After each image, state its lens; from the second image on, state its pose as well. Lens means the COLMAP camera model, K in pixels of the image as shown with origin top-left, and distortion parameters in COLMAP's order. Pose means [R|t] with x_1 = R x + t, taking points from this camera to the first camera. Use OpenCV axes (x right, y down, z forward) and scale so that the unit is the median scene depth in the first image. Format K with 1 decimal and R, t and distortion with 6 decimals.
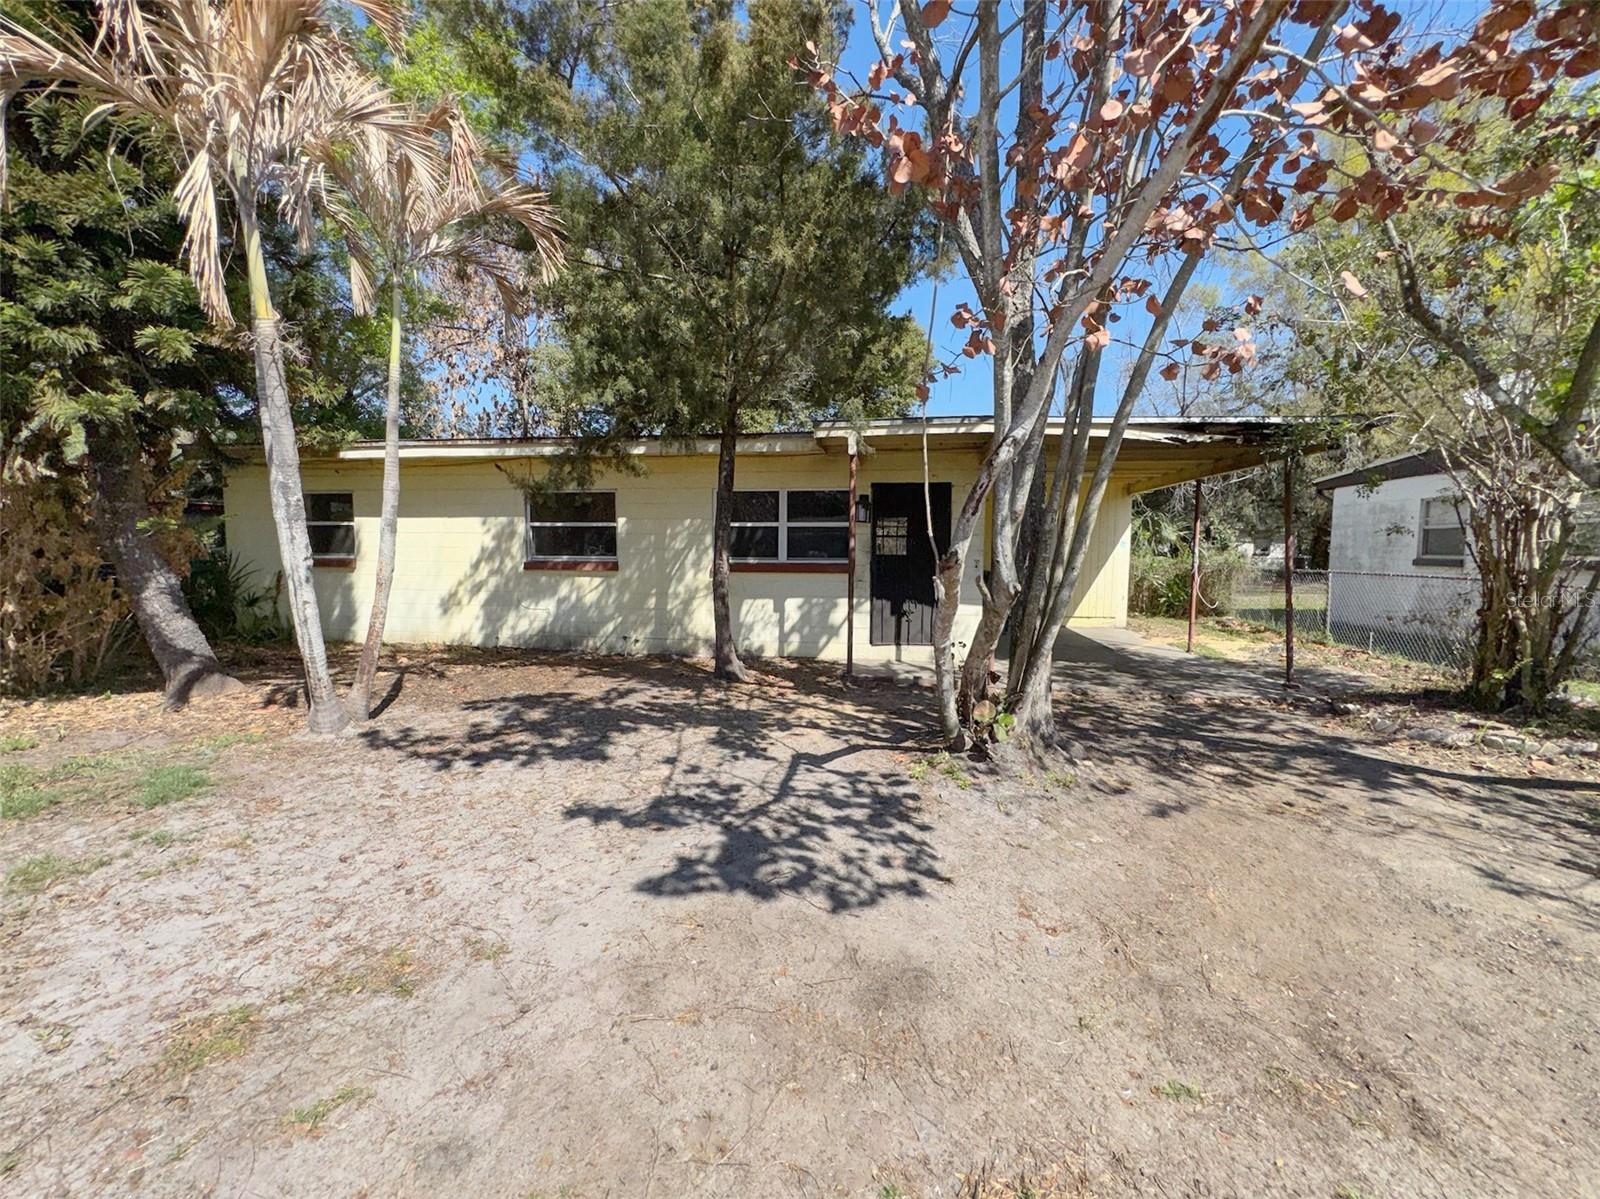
lens RADIAL K [[653.4, 0, 791.9], [0, 653.4, 599.0], [0, 0, 1]] dist [-0.001548, -0.000107]
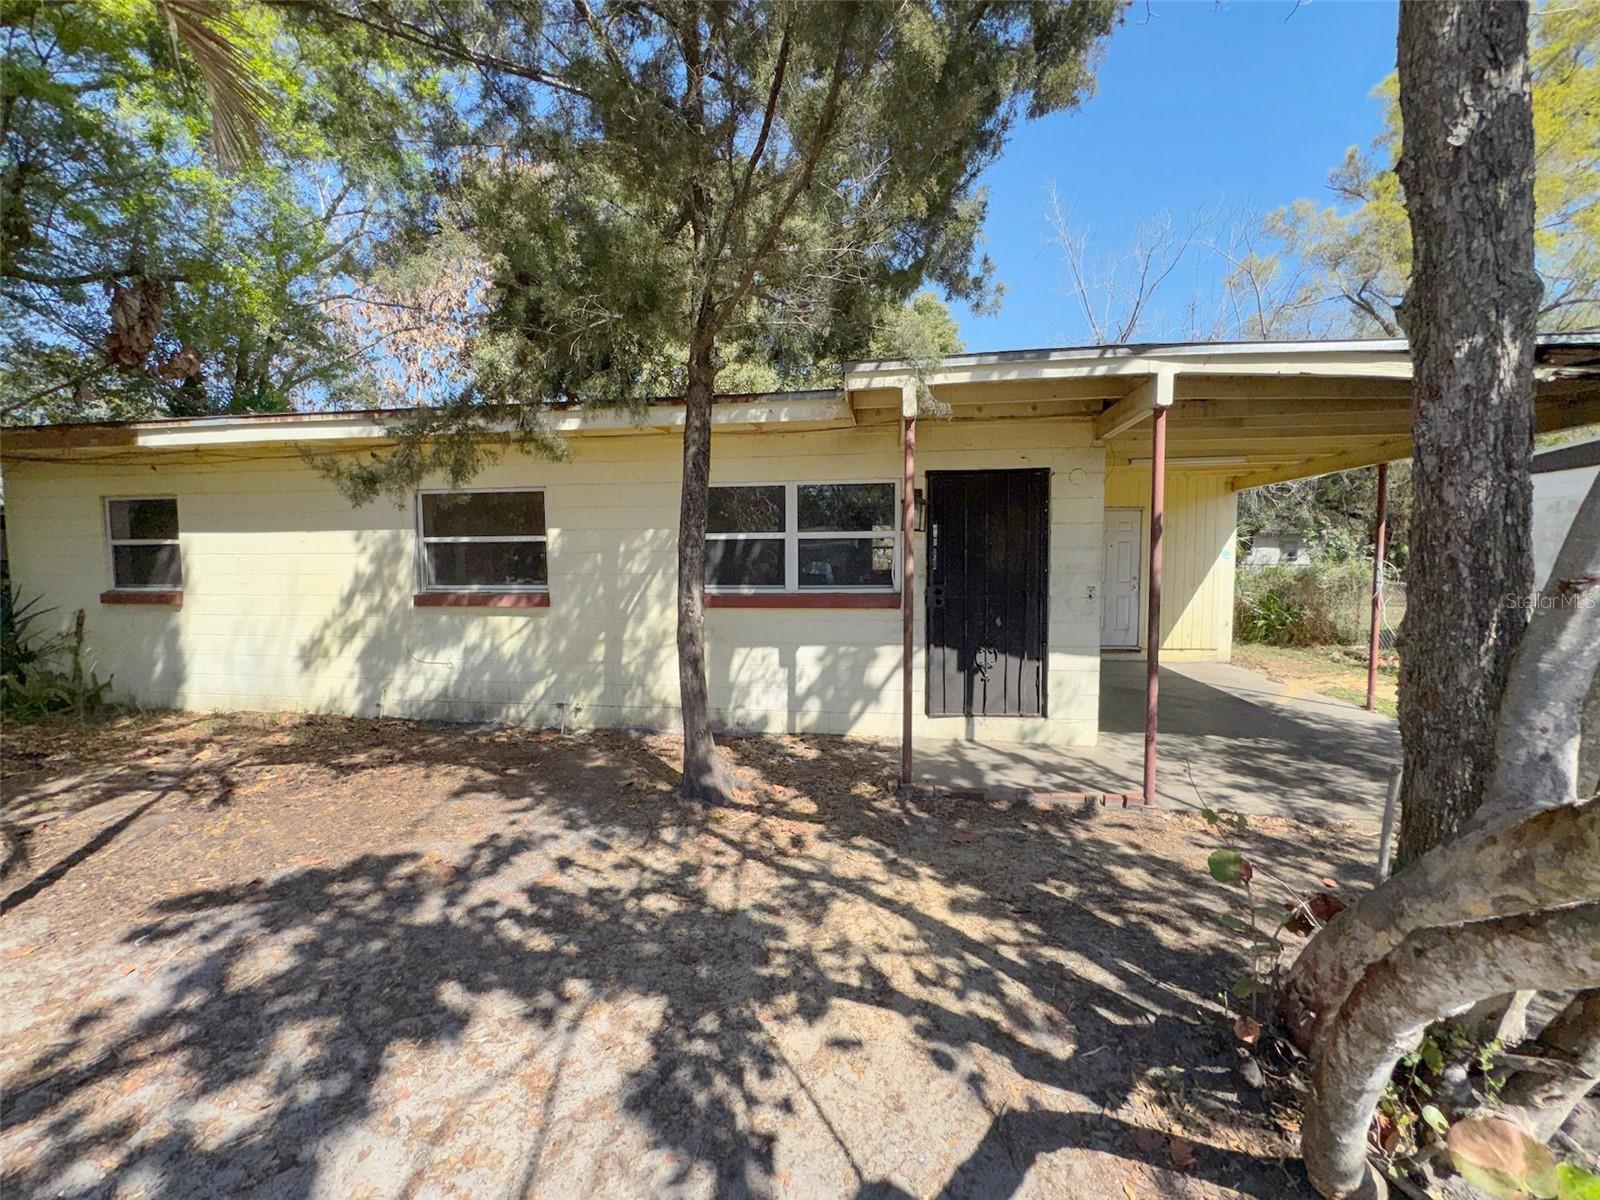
lens RADIAL K [[653.4, 0, 808.7], [0, 653.4, 600.9], [0, 0, 1]] dist [-0.001548, -0.000107]
pose [[0.999667, -0.014450, 0.021361, -0.011746], [0.014698, 0.999826, -0.011521, -0.039480], [-0.021191, 0.011831, 0.999705, 0.334048]]
